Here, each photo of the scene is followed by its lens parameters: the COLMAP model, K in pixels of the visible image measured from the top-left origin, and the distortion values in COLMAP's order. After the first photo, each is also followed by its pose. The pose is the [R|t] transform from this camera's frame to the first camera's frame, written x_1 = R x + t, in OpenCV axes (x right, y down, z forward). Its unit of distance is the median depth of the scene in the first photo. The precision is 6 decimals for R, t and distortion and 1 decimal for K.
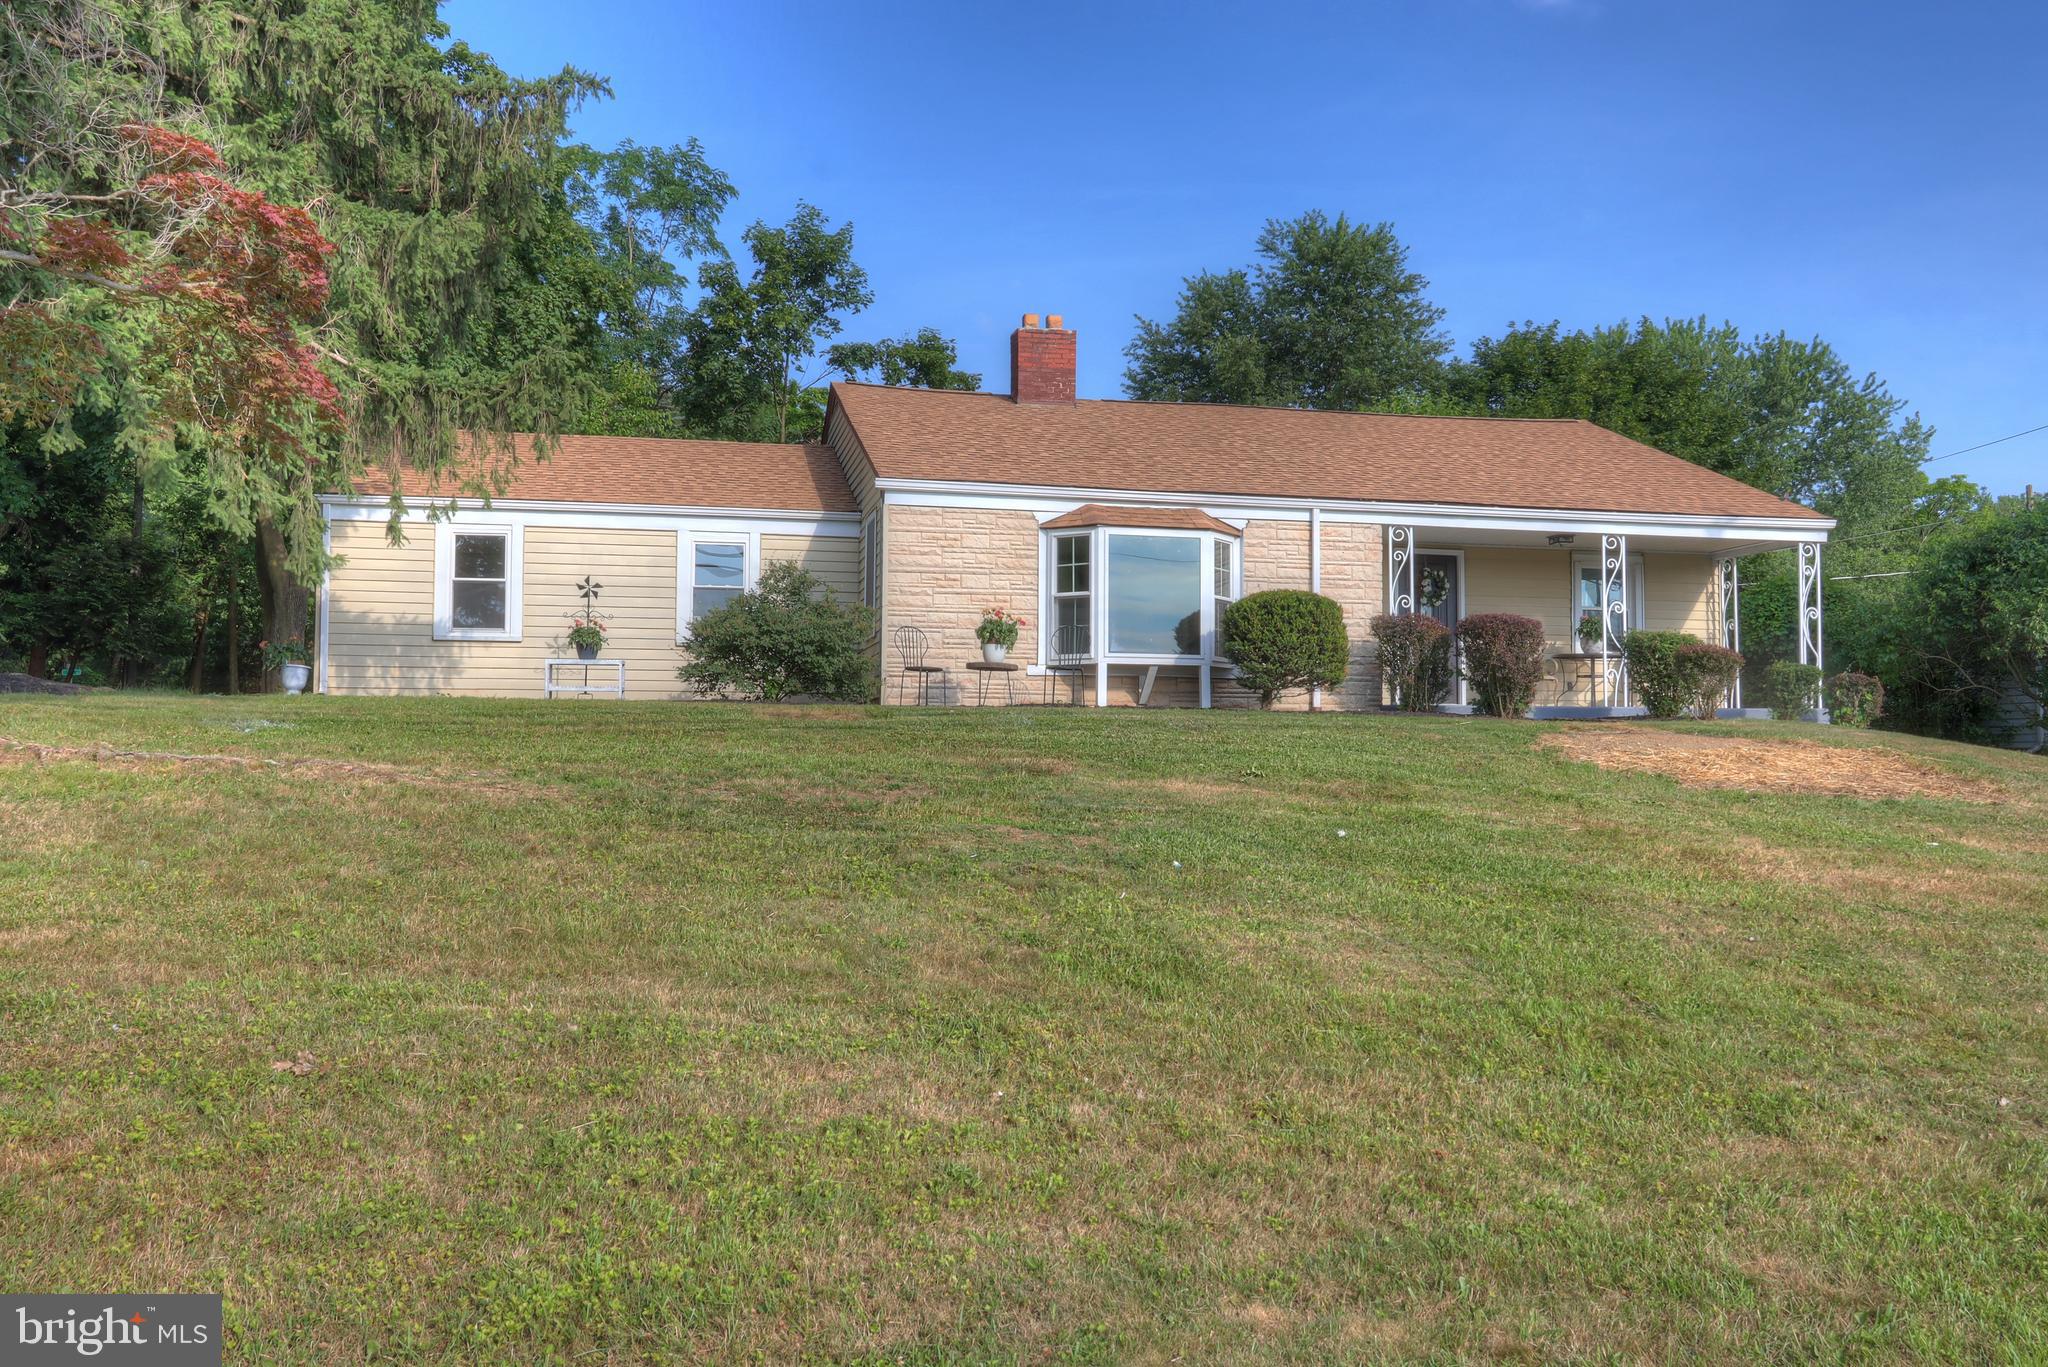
lens RADIAL K [[1677.0, 0, 1024.0], [0, 1677.0, 683.5], [0, 0, 1]] dist [-0.013281, 0.001753]
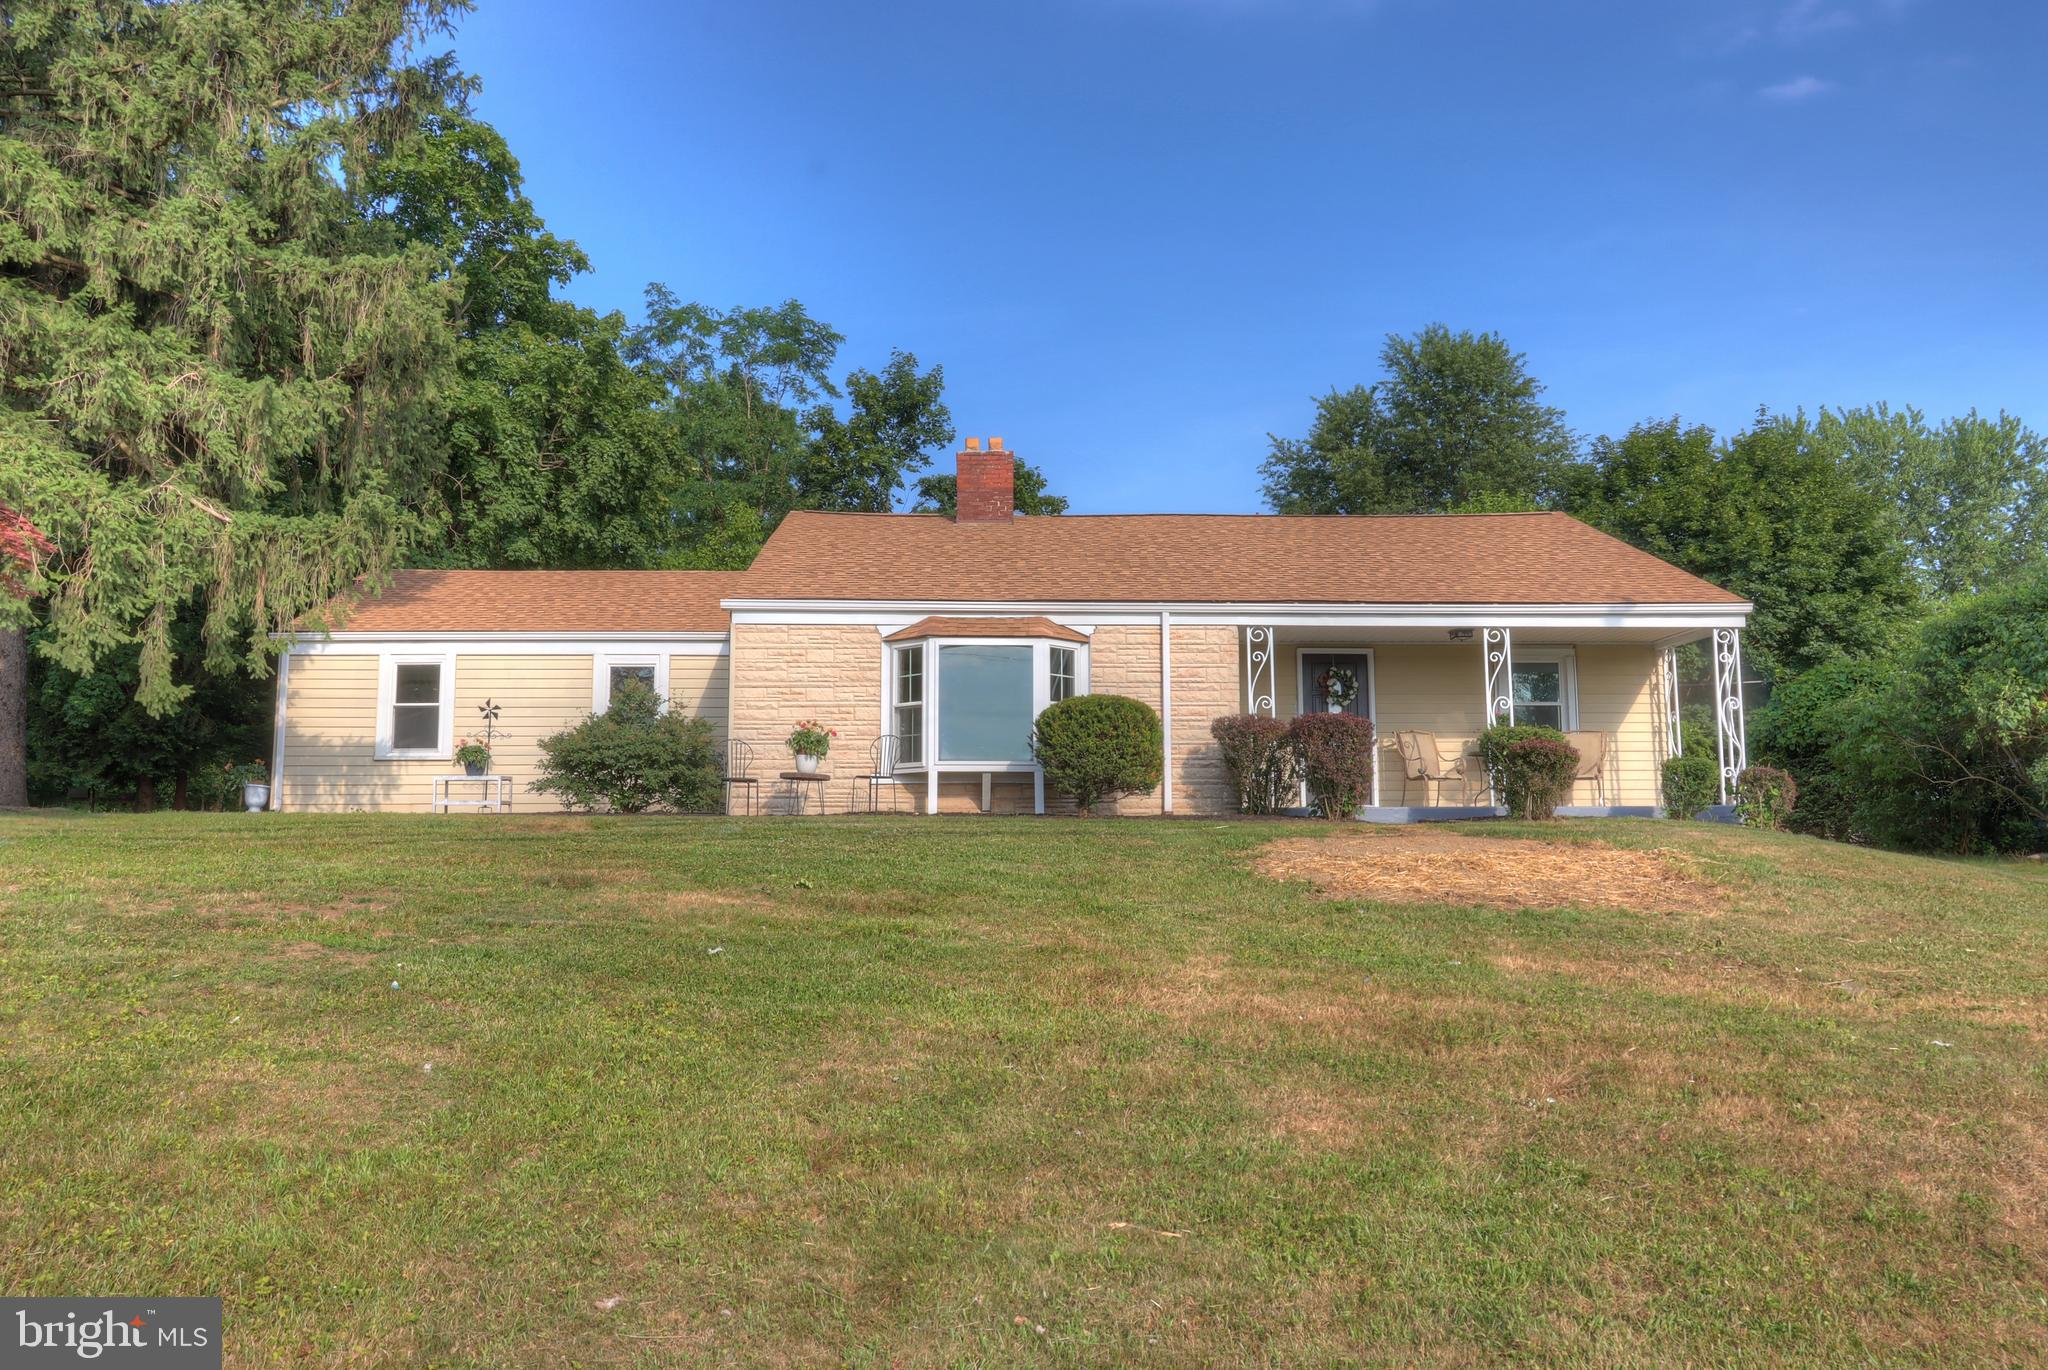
lens RADIAL K [[1551.0, 0, 1024.0], [0, 1551.0, 685.0], [0, 0, 1]] dist [-0.009163, -0.002616]
pose [[0.980579, -0.028164, -0.194094, 0.265728], [0.015247, 0.997588, -0.067723, 0.000419], [0.195533, 0.063448, 0.978643, 0.078522]]
